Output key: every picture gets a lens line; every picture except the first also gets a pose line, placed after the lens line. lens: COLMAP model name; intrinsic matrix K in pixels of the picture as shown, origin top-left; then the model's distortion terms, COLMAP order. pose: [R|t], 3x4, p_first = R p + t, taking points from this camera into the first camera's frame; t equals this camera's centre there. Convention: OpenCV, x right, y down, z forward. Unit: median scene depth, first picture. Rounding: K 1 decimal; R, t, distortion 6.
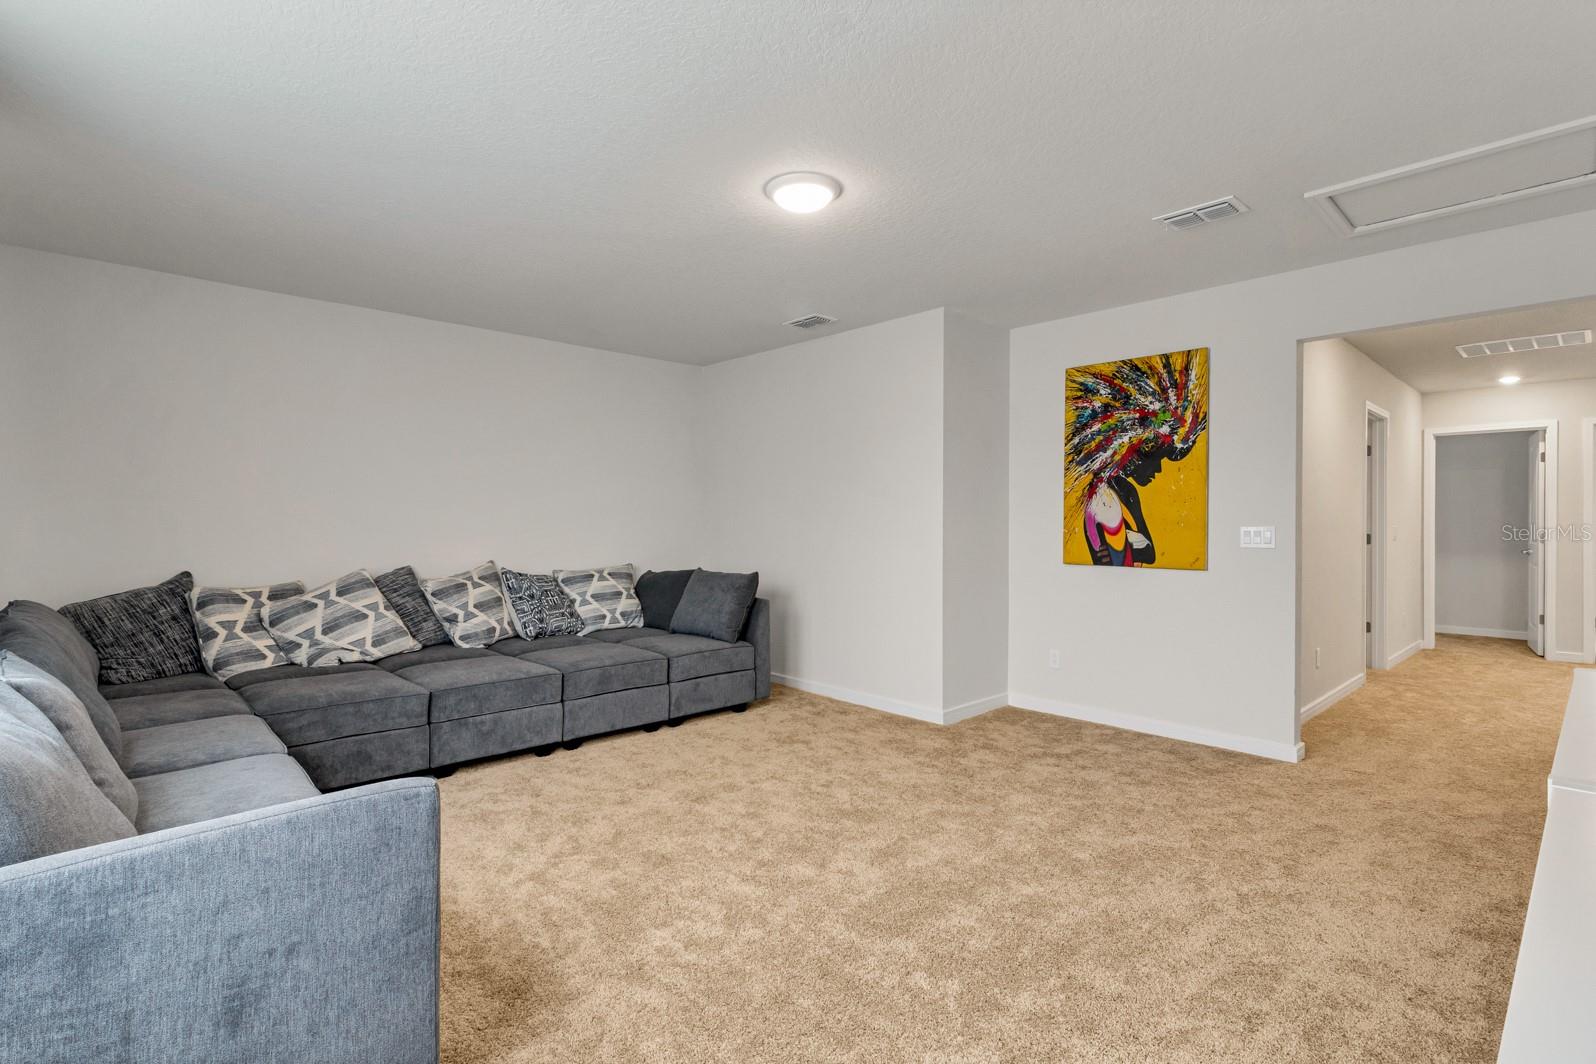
lens RADIAL K [[764.3, 0, 789.8], [0, 764.3, 529.5], [0, 0, 1]] dist [-0.004848, 0.001346]
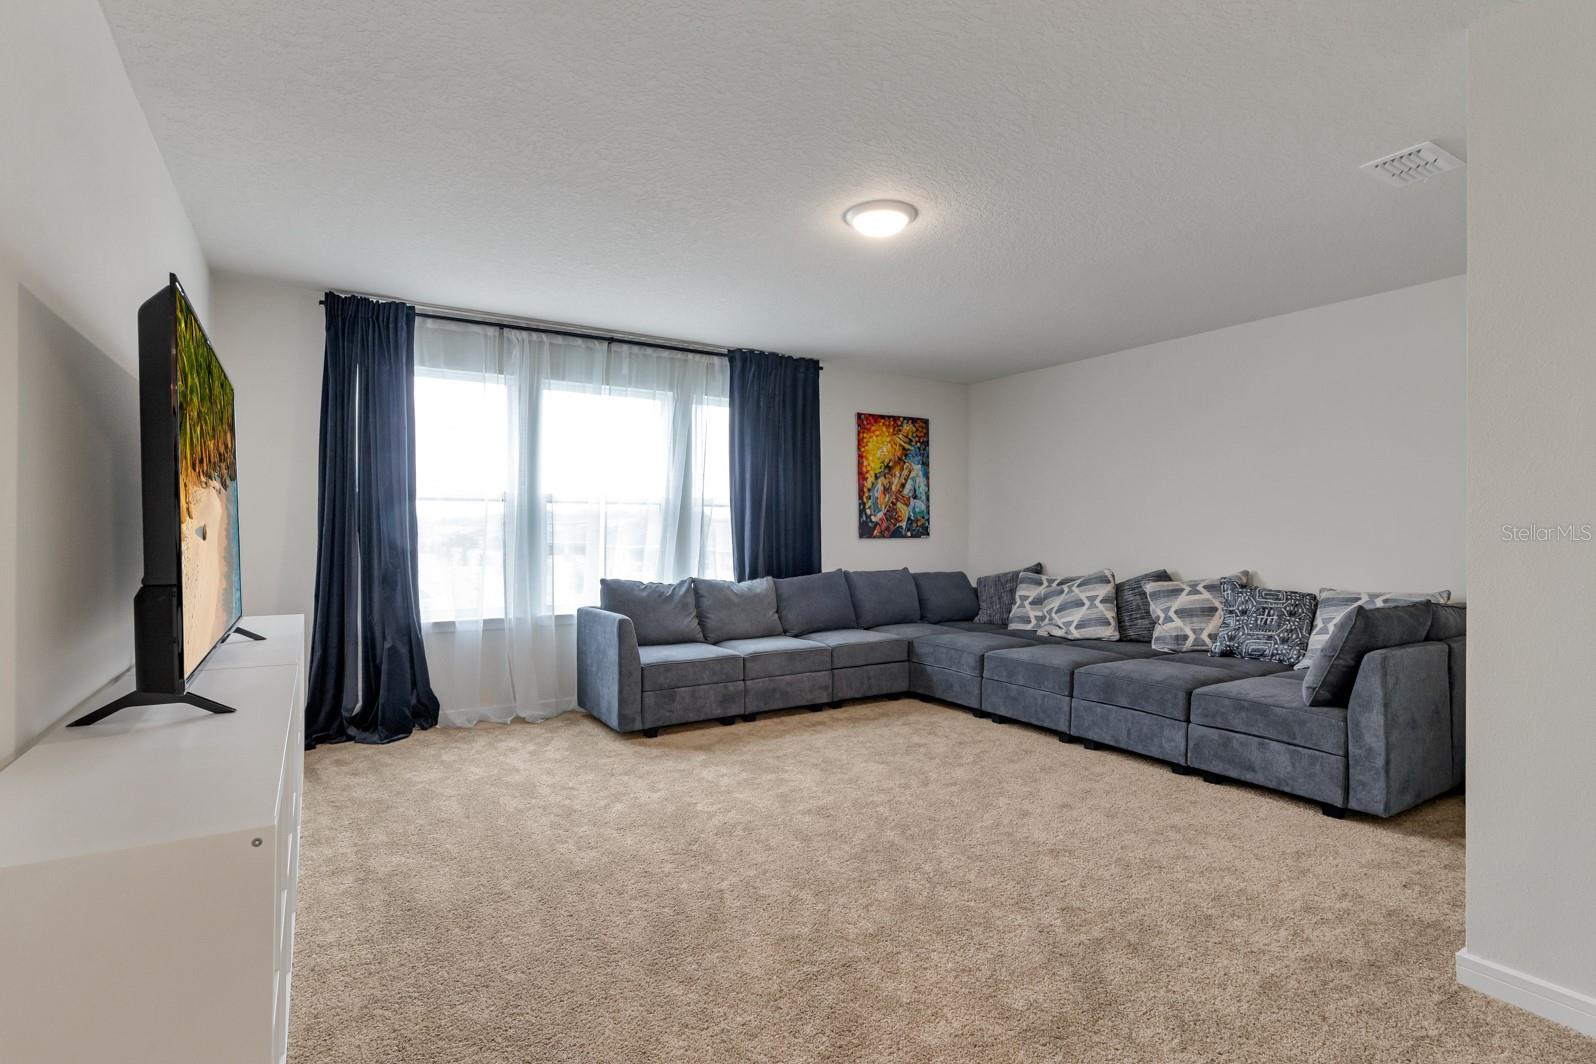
lens RADIAL K [[764.3, 0, 789.9], [0, 764.3, 530.5], [0, 0, 1]] dist [-0.004848, 0.001346]
pose [[-0.192765, -0.005063, -0.981232, 0.727239], [-0.010555, 0.999940, -0.003086, -0.000169], [0.981188, 0.009762, -0.192807, 0.719192]]
